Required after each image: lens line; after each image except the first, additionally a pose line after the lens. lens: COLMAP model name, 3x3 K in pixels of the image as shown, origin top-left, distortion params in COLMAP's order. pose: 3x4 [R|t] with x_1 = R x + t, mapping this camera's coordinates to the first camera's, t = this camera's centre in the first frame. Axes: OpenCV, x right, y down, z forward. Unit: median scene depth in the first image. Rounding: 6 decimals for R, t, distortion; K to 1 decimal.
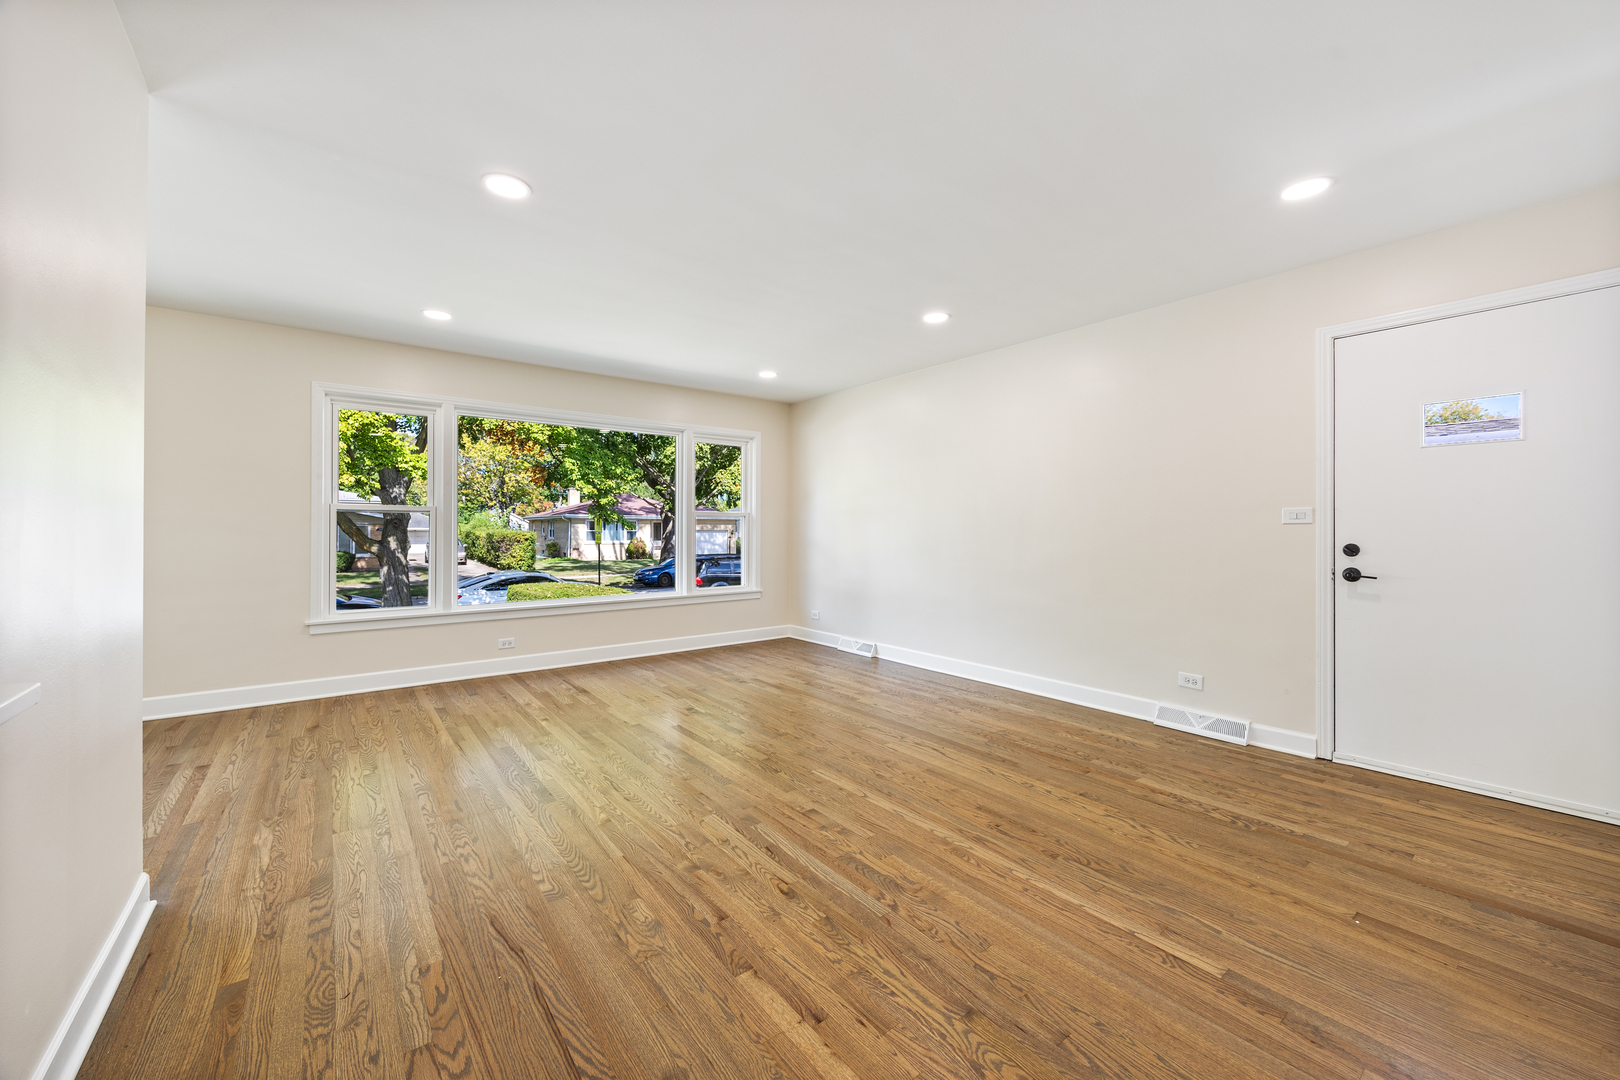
lens RADIAL K [[619.1, 0, 805.8], [0, 619.1, 539.3], [0, 0, 1]] dist [-0.001559, -0.000448]
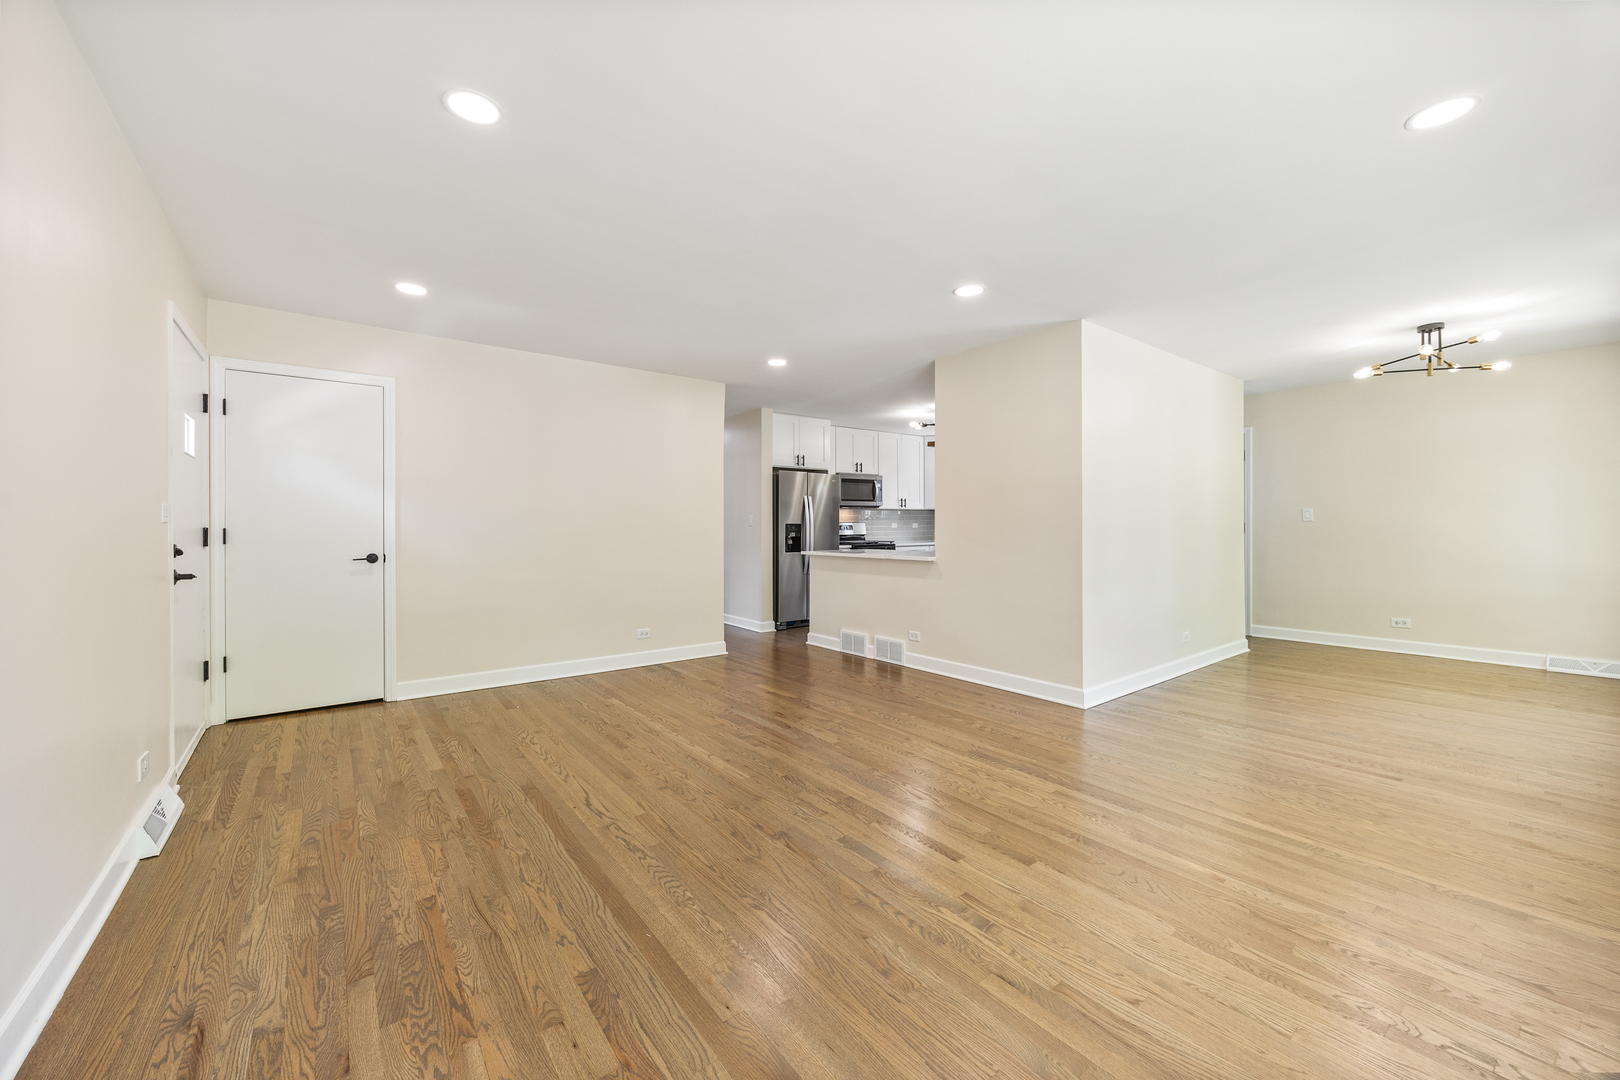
lens RADIAL K [[619.1, 0, 800.9], [0, 619.1, 526.5], [0, 0, 1]] dist [-0.001559, -0.000448]
pose [[-0.999987, 0.002334, 0.004468, -0.091055], [0.002404, 0.999874, 0.015679, -0.039677], [-0.004430, 0.015690, -0.999867, 2.356174]]
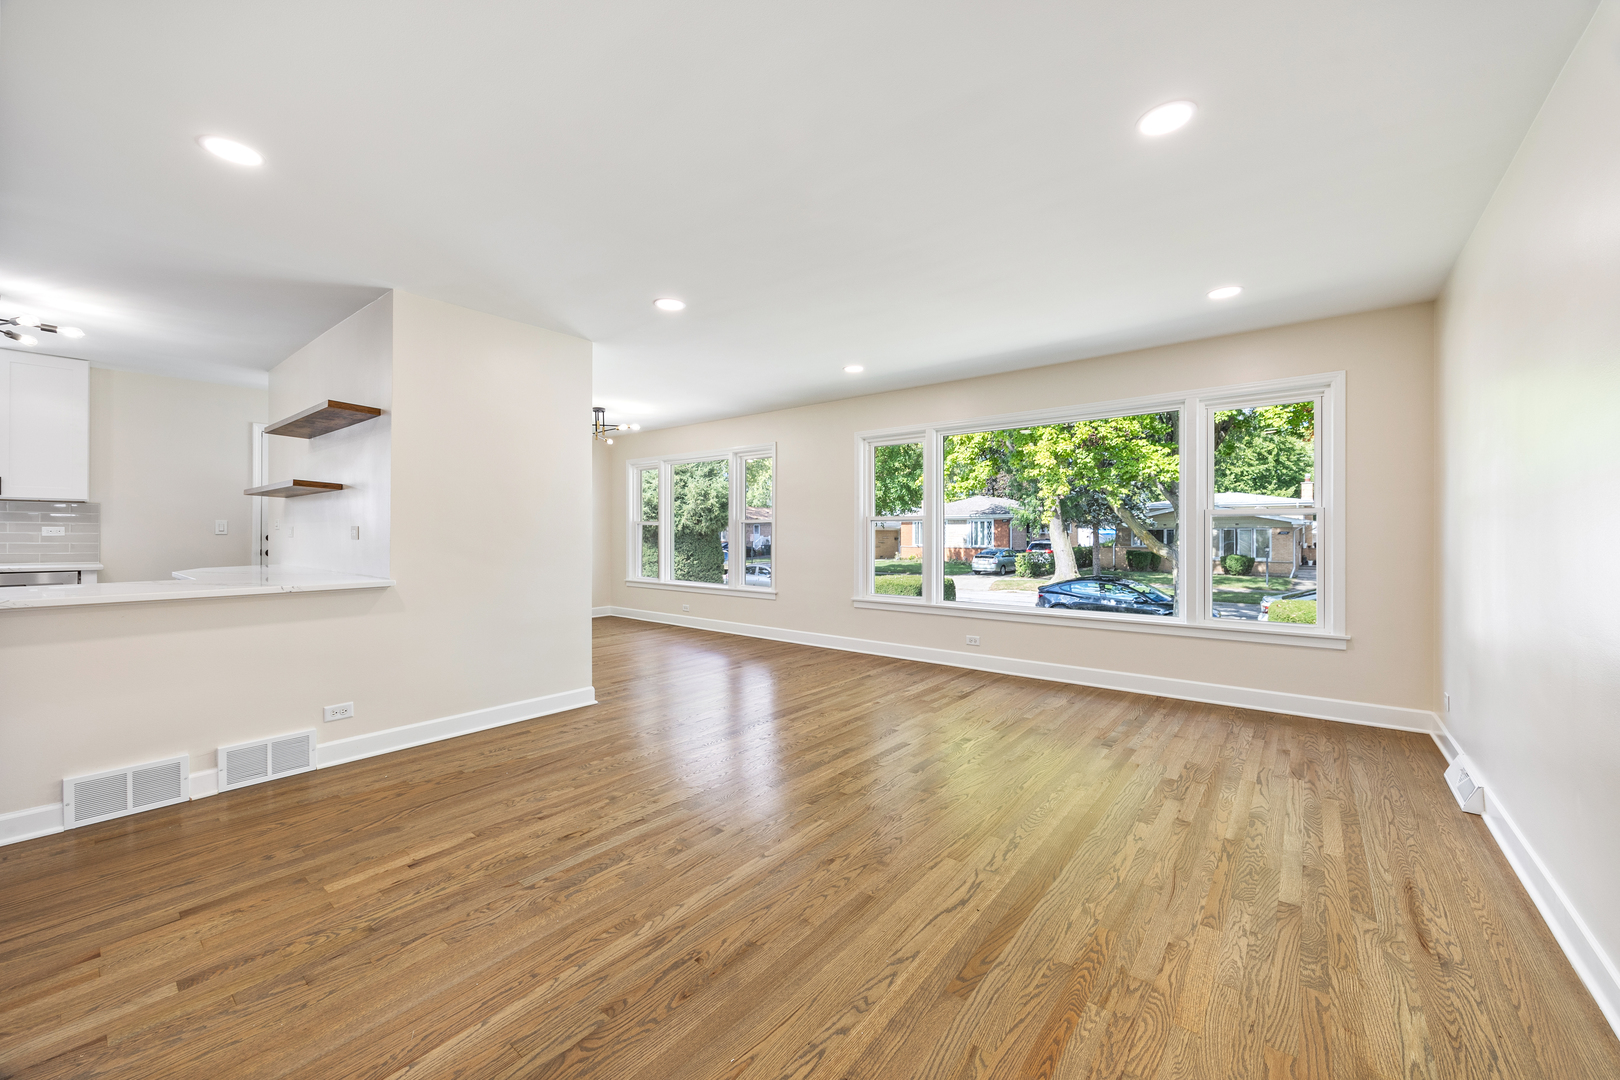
lens RADIAL K [[619.1, 0, 804.1], [0, 619.1, 535.7], [0, 0, 1]] dist [-0.001559, -0.000448]
pose [[0.227478, 0.003433, -0.973777, 0.997374], [-0.015289, 0.999883, -0.000047, -0.018478], [0.973663, 0.014899, 0.227504, 0.931803]]
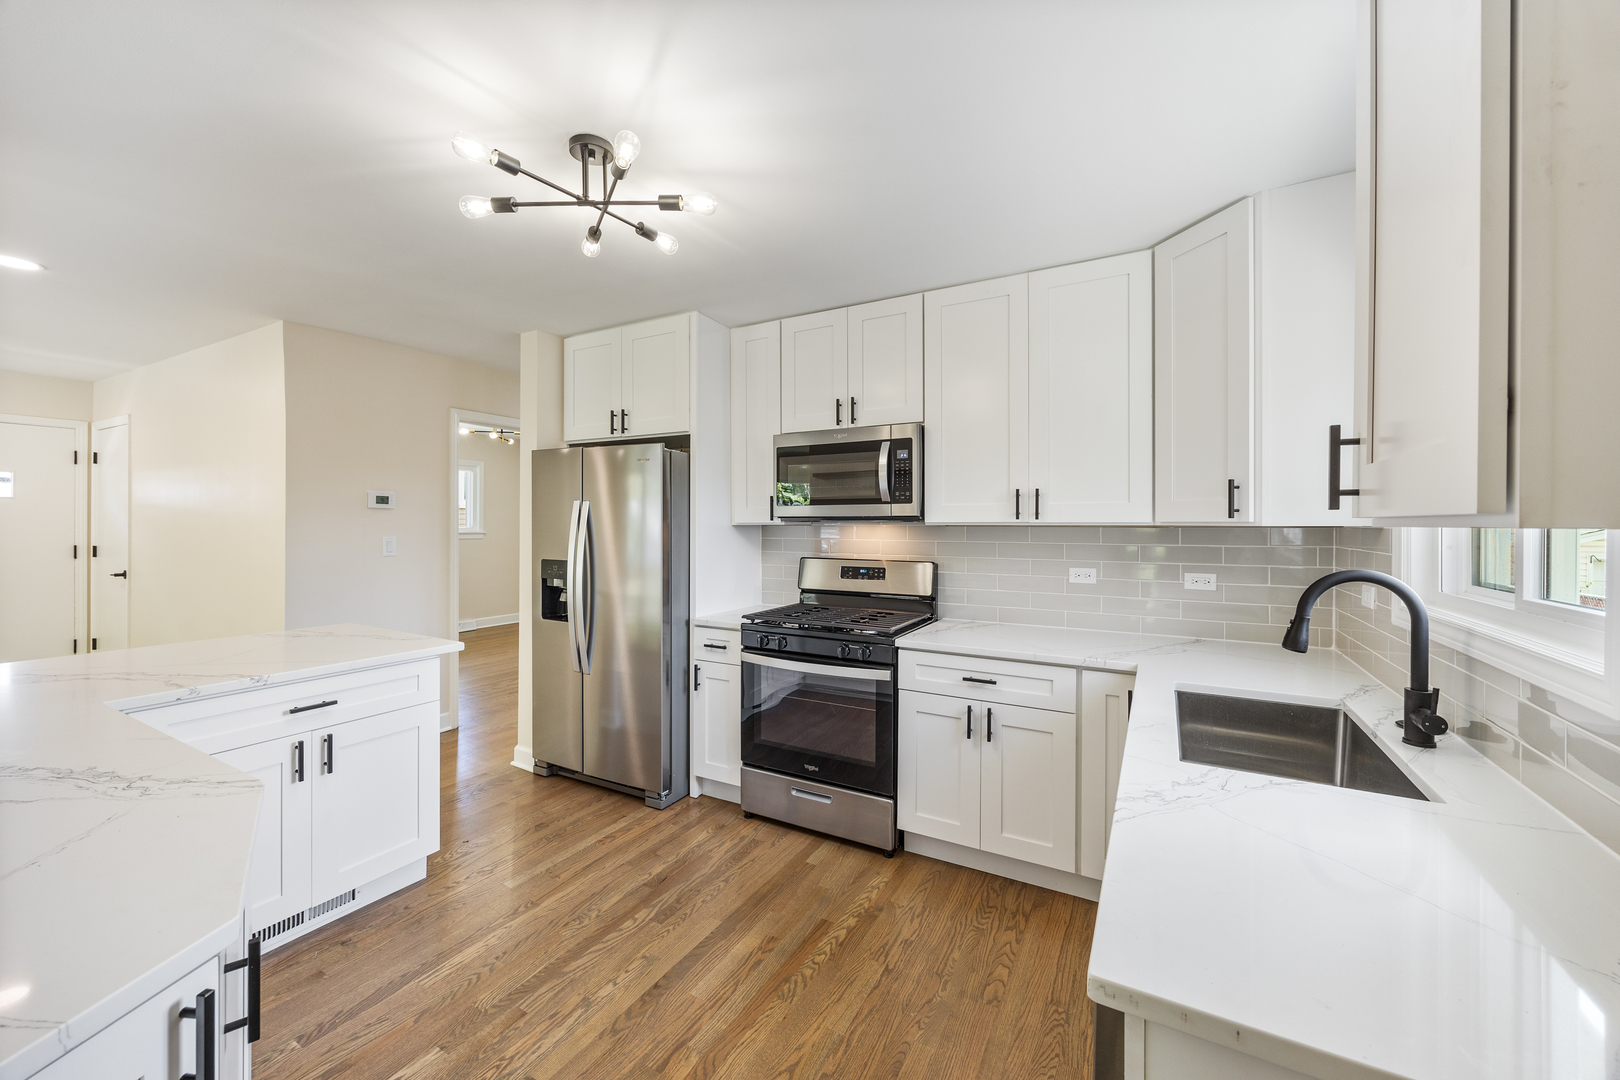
lens RADIAL K [[619.1, 0, 812.8], [0, 619.1, 532.6], [0, 0, 1]] dist [-0.001559, -0.000448]
pose [[-0.394349, -0.018314, 0.918778, -1.502453], [0.003858, 0.999760, 0.021584, -0.093889], [-0.918952, 0.012056, -0.394184, -0.485065]]
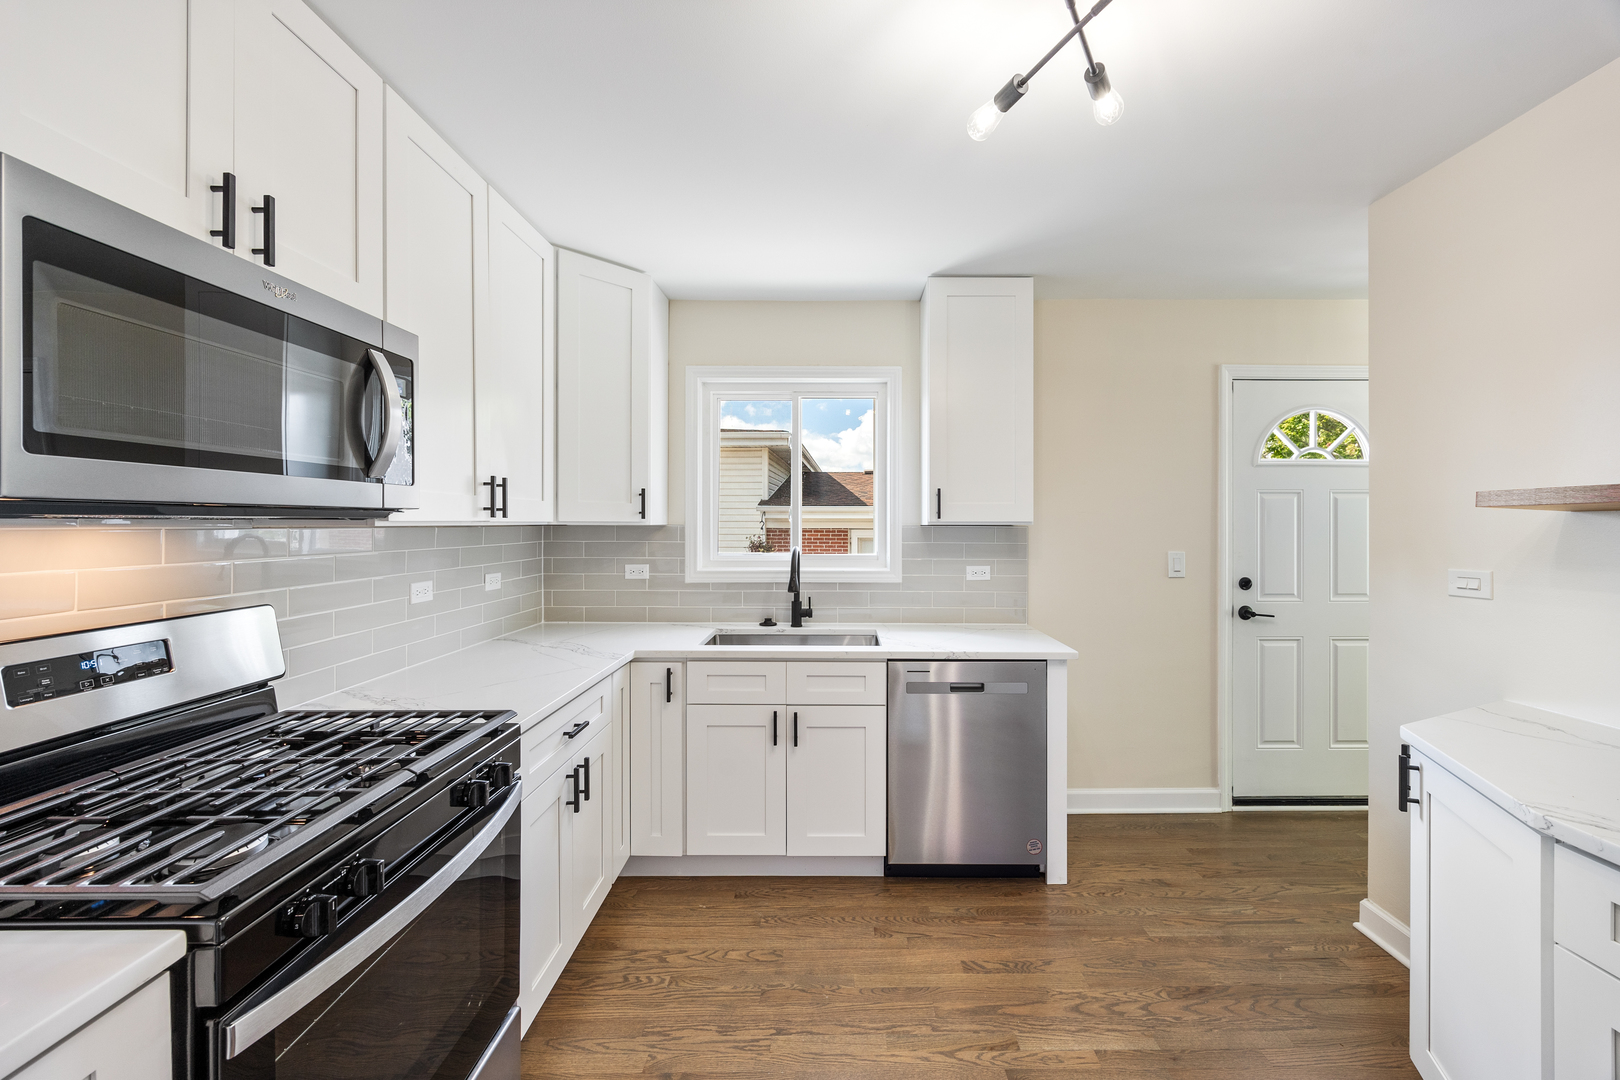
lens RADIAL K [[637.3, 0, 832.5], [0, 637.3, 530.8], [0, 0, 1]] dist [-0.001242, -0.000279]
pose [[-0.613476, 0.002837, -0.789708, -0.287411], [-0.013005, 0.999822, 0.013695, -0.091973], [0.789606, 0.018672, -0.613330, -0.400445]]
